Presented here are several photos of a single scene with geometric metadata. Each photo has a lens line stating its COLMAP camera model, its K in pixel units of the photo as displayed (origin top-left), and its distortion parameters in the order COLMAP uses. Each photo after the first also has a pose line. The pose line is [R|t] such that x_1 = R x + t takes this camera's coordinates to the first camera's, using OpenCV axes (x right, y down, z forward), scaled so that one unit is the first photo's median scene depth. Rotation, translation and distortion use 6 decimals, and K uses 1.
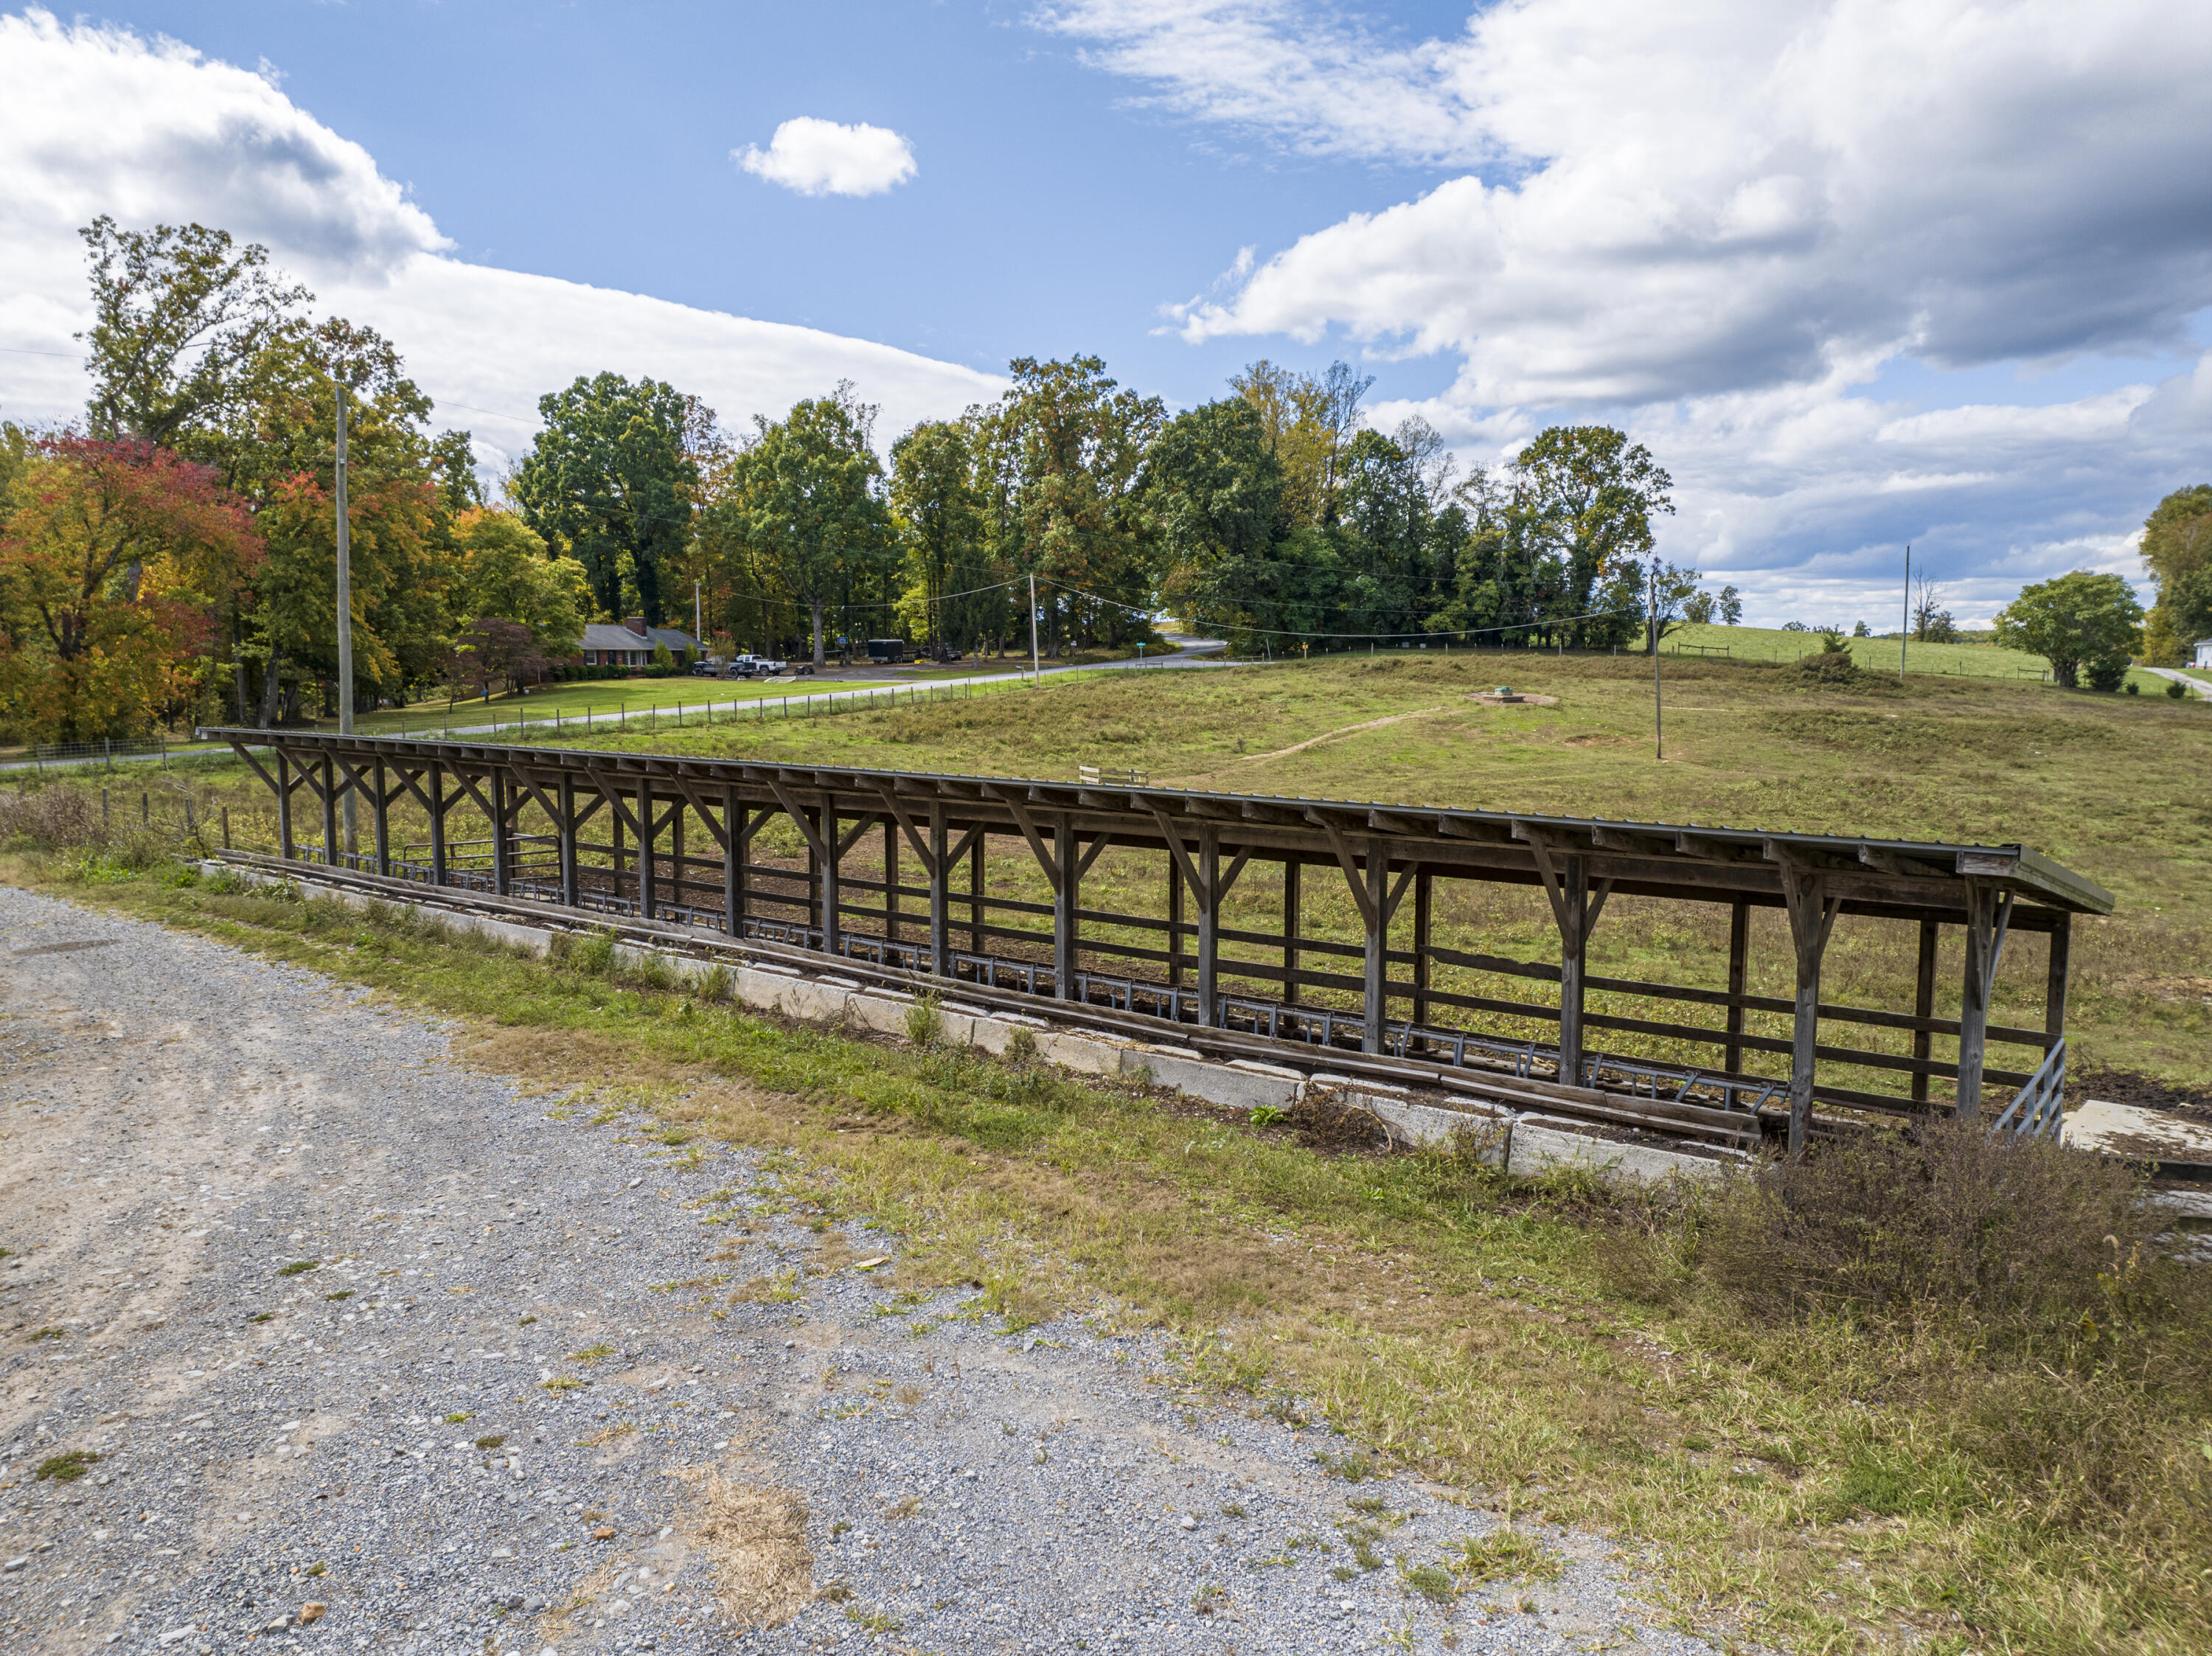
lens RADIAL K [[1597.0, 0, 1103.5], [0, 1597.0, 831.3], [0, 0, 1]] dist [-0.001666, 0.040048]
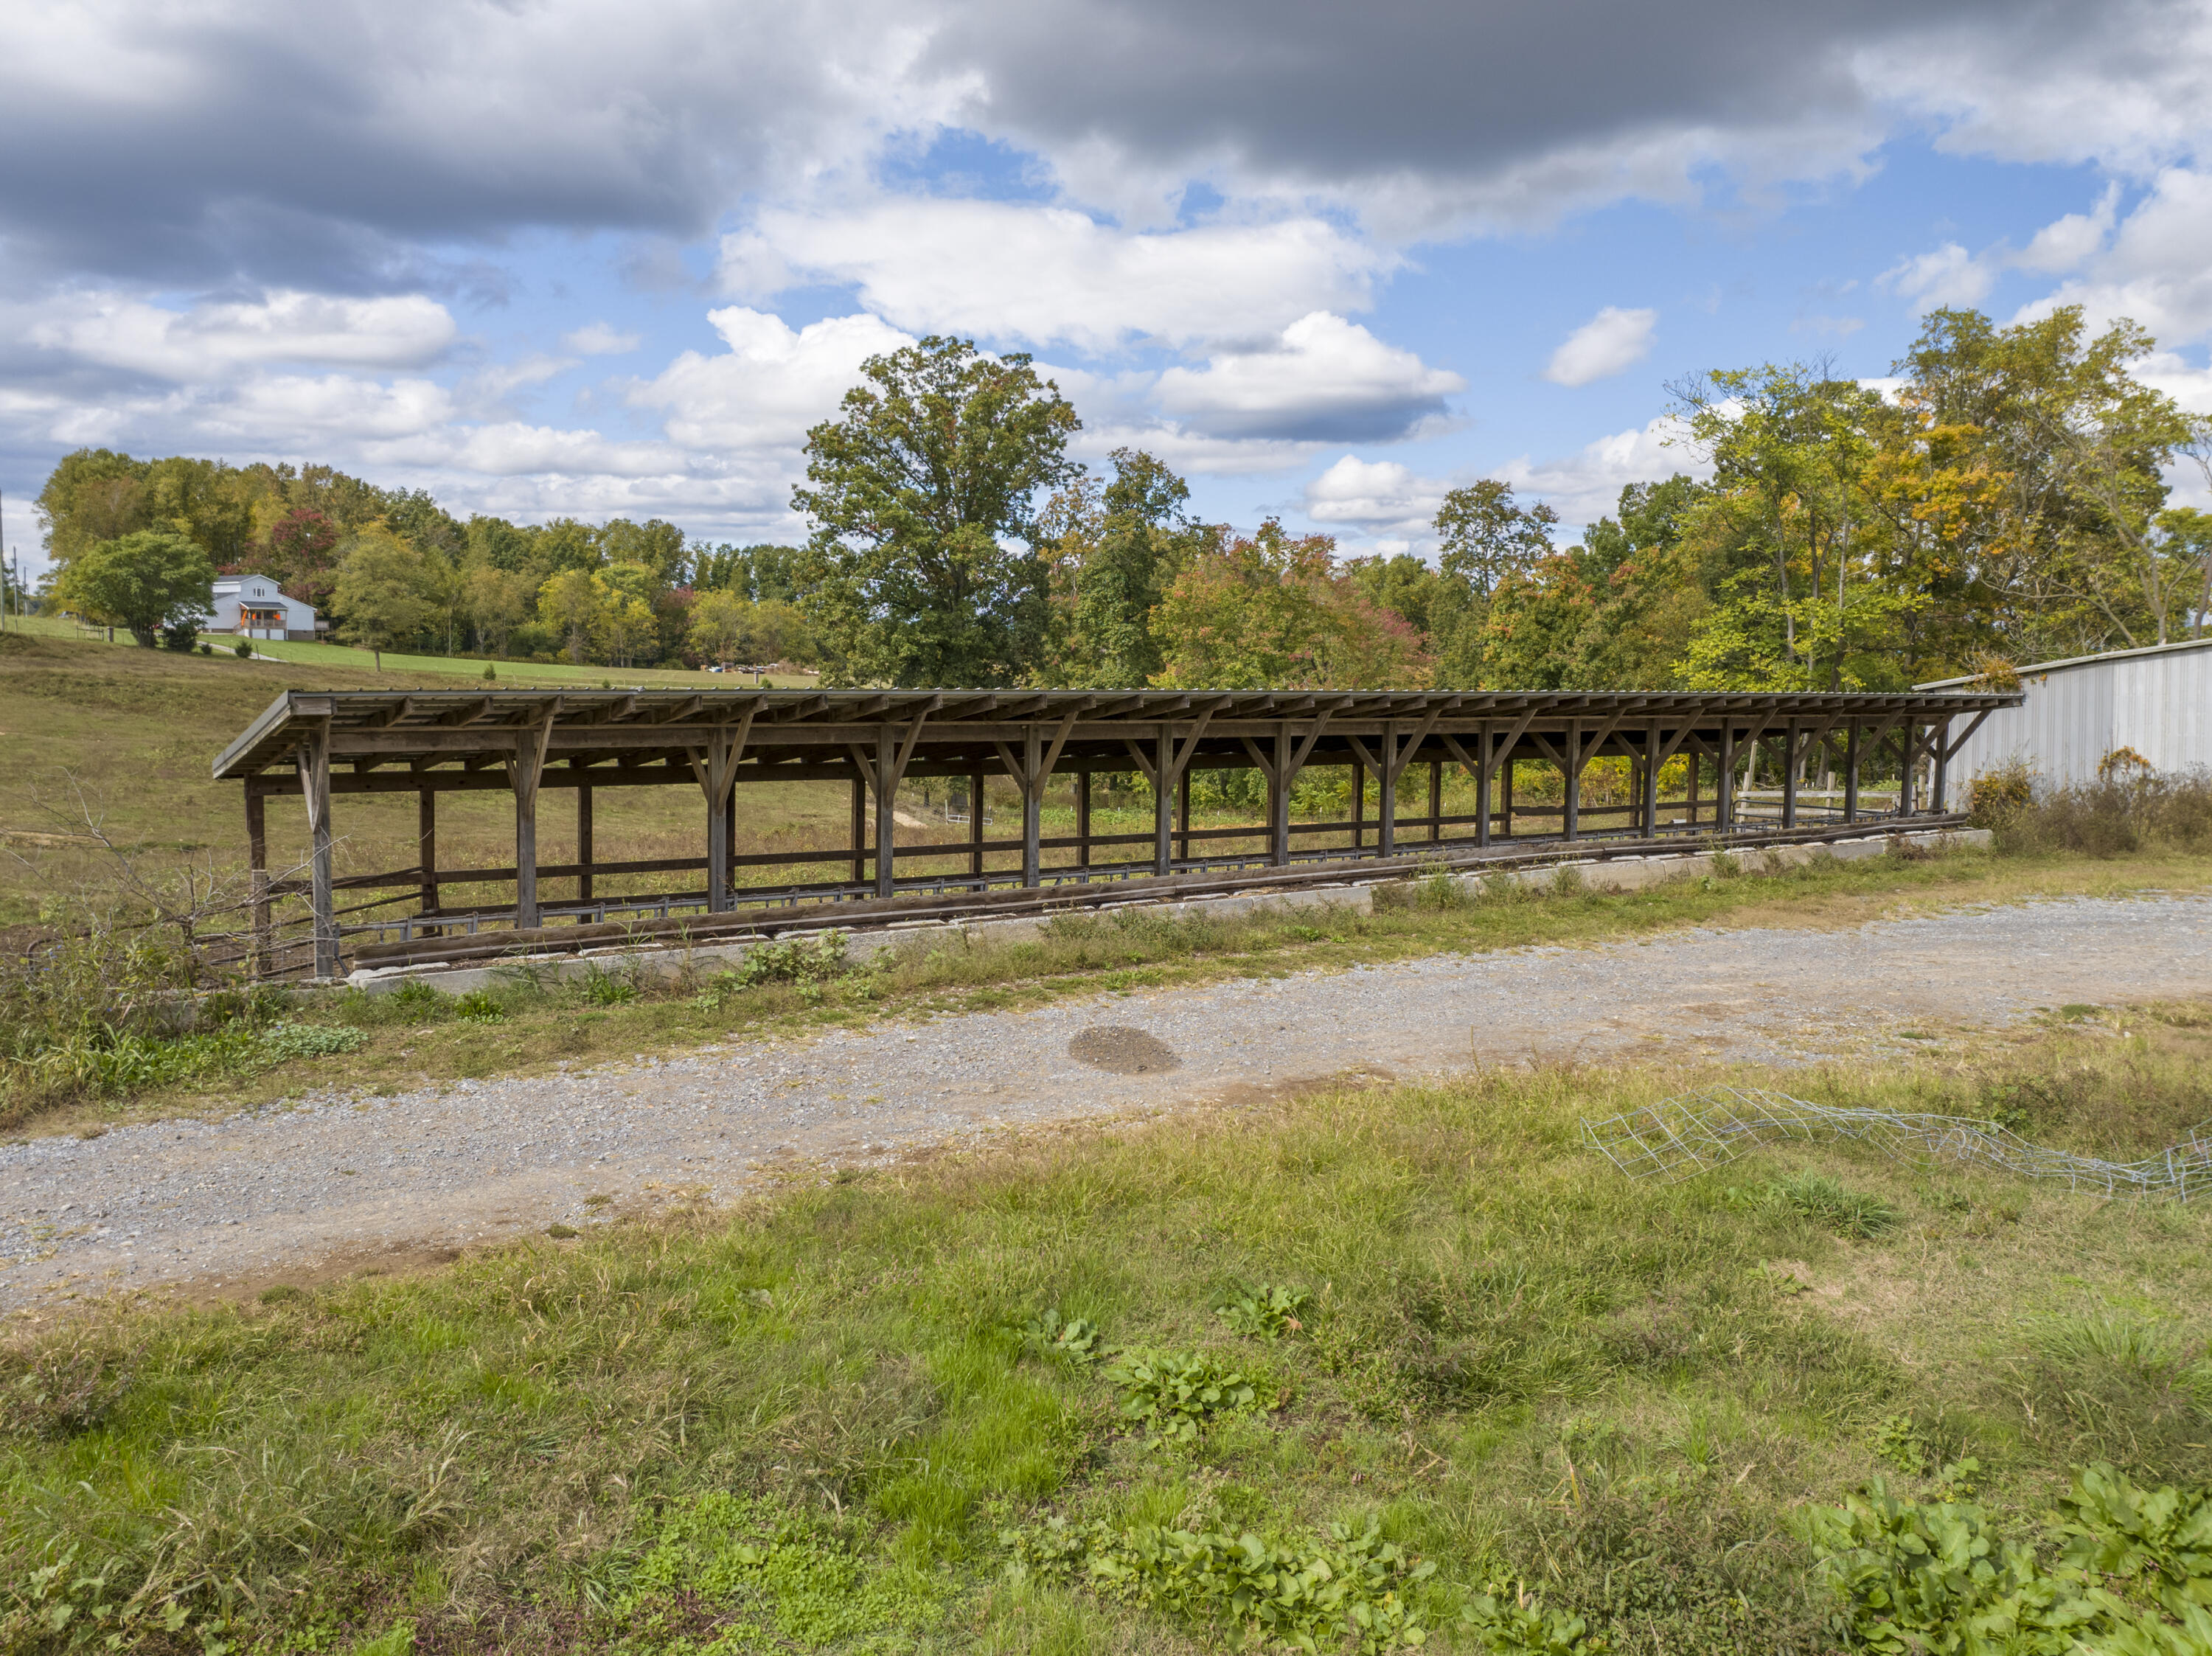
lens RADIAL K [[1597.0, 0, 1104.0], [0, 1597.0, 826.8], [0, 0, 1]] dist [-0.001666, 0.040048]
pose [[0.420300, -0.146080, 0.895549, -0.716107], [0.063526, 0.989272, 0.131553, -0.074025], [-0.905159, 0.001599, 0.425071, 0.357914]]
